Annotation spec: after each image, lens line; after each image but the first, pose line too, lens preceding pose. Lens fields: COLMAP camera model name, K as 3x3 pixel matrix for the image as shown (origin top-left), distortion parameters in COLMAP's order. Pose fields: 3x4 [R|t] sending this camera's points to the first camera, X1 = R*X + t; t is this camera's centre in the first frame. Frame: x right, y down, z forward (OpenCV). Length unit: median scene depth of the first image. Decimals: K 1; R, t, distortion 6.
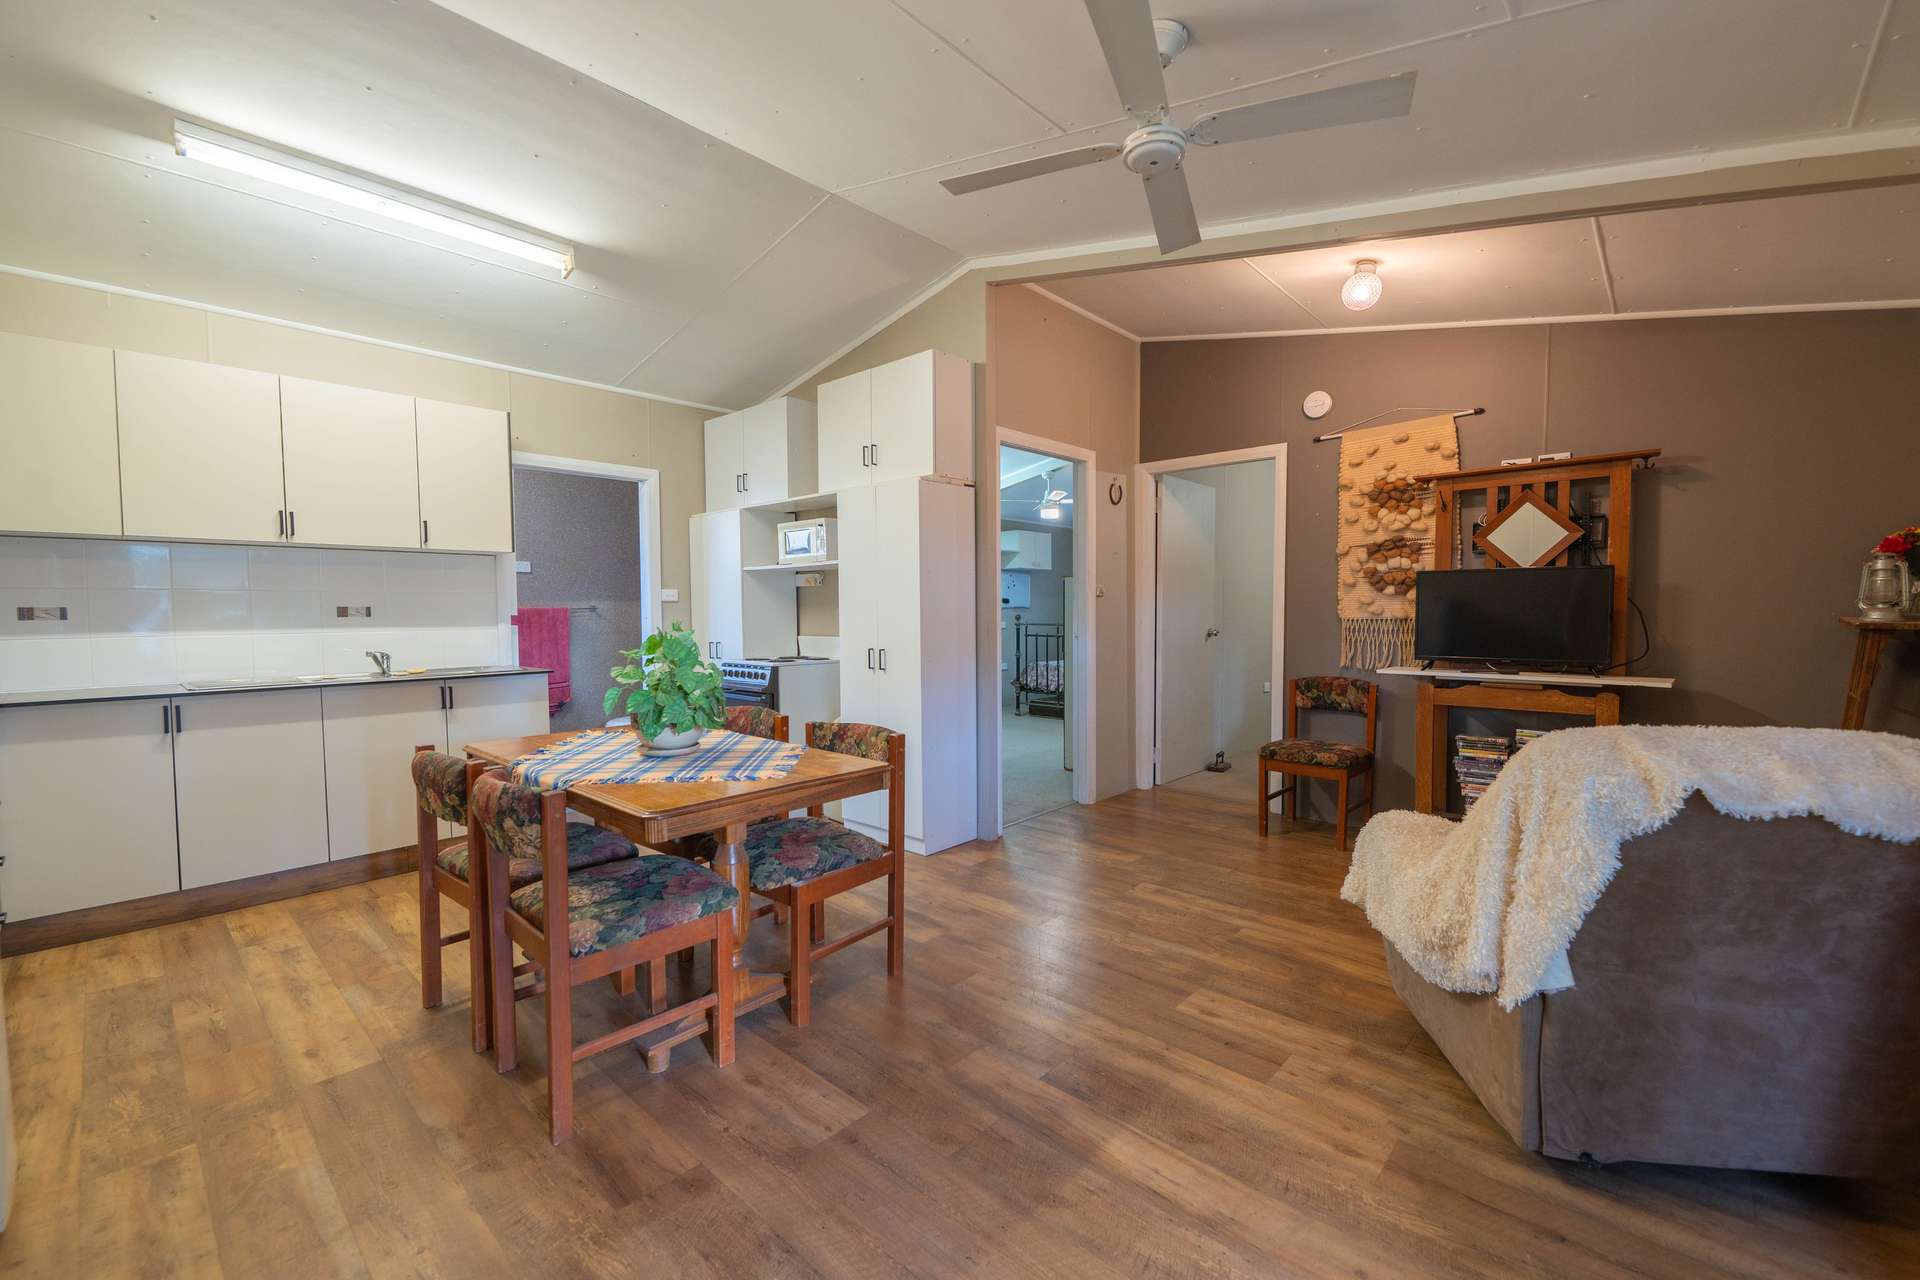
lens RADIAL K [[769.5, 0, 960.6], [0, 769.5, 642.5], [0, 0, 1]] dist [0.002835, -0.000050]
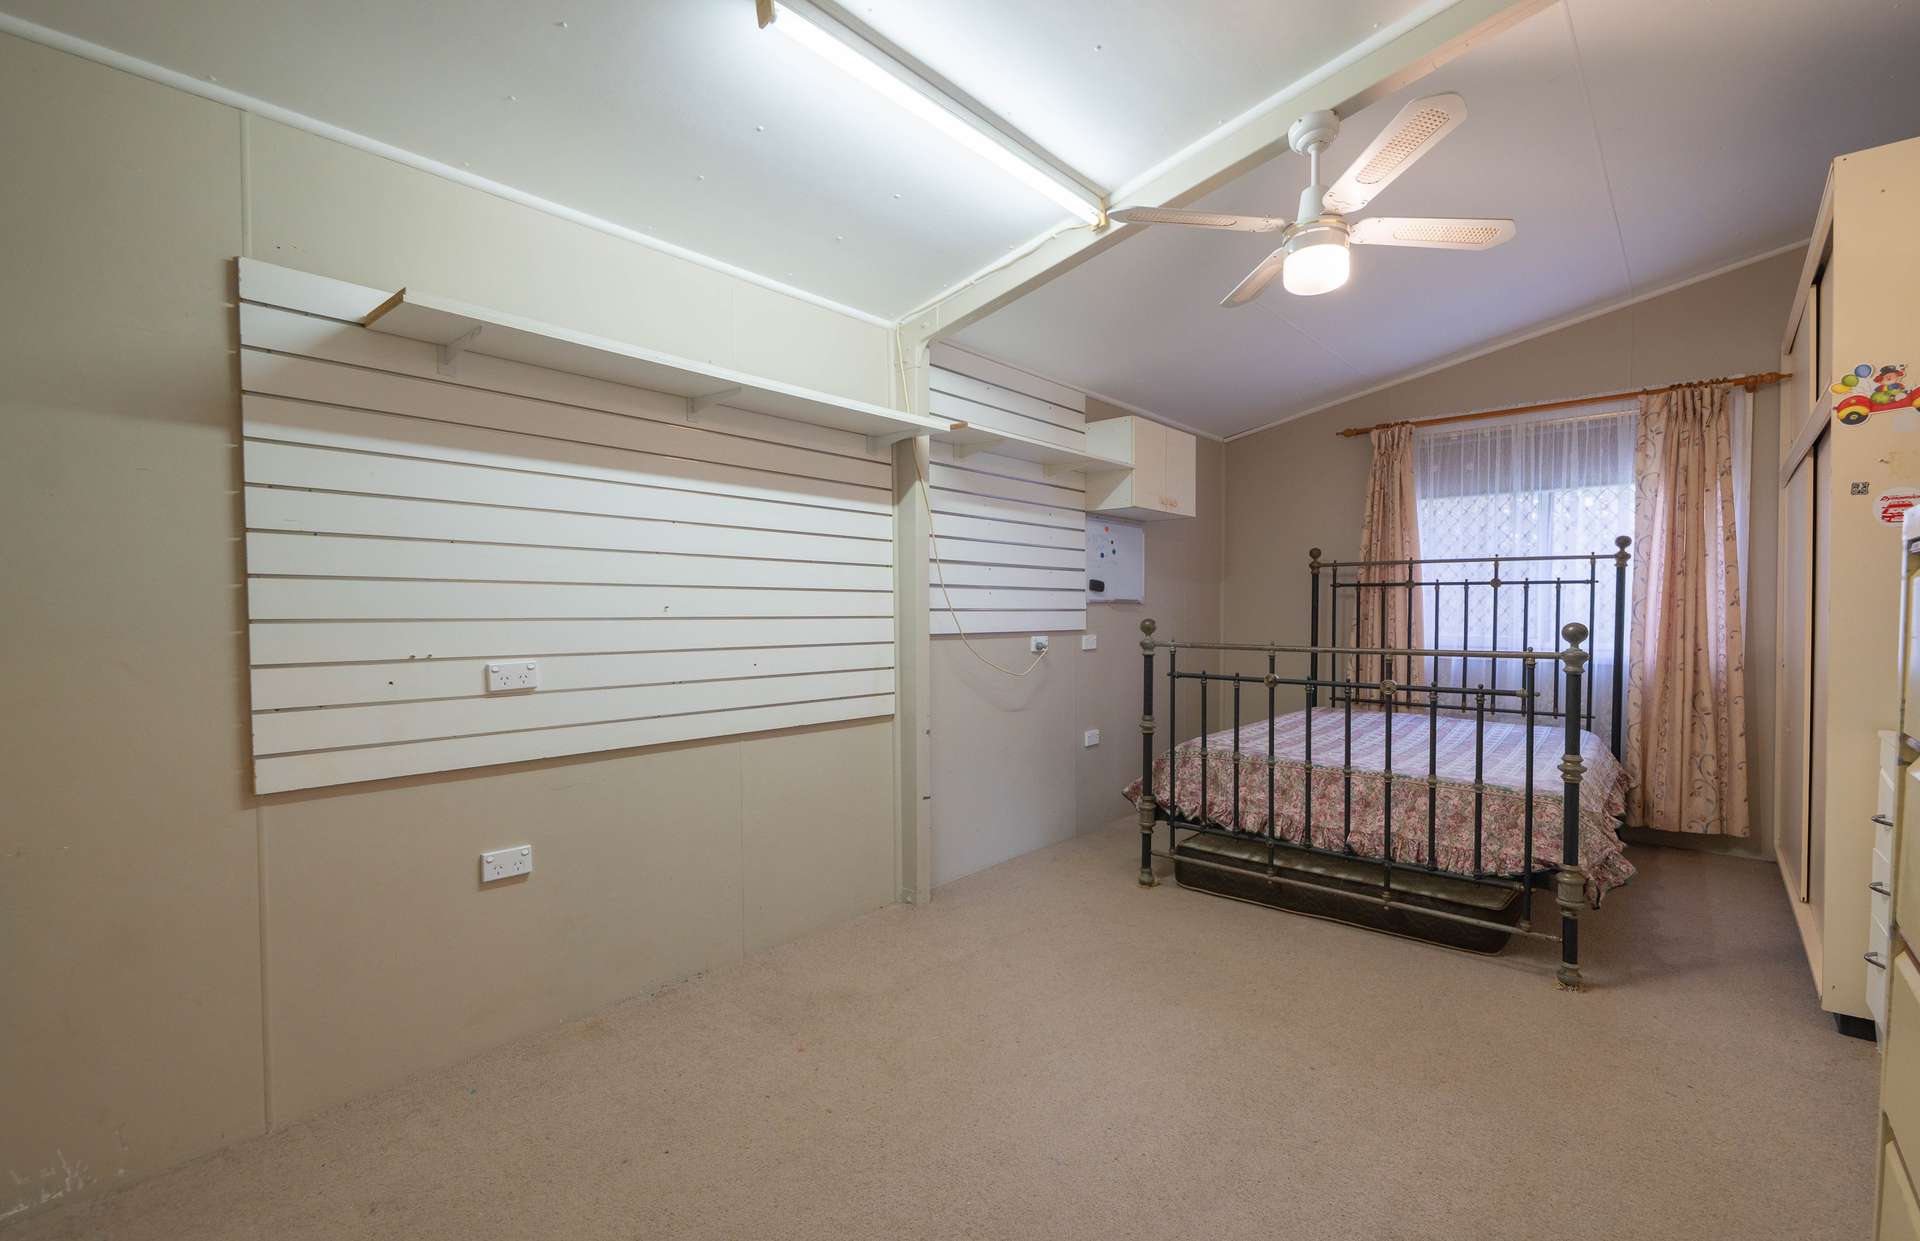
lens RADIAL K [[796.8, 0, 964.6], [0, 796.8, 623.0], [0, 0, 1]] dist [-0.000319, -0.000286]
pose [[0.999933, 0.002188, -0.011379, -0.010950], [-0.002469, 0.999690, -0.024783, -0.024110], [0.011322, 0.024810, 0.999628, 0.605020]]
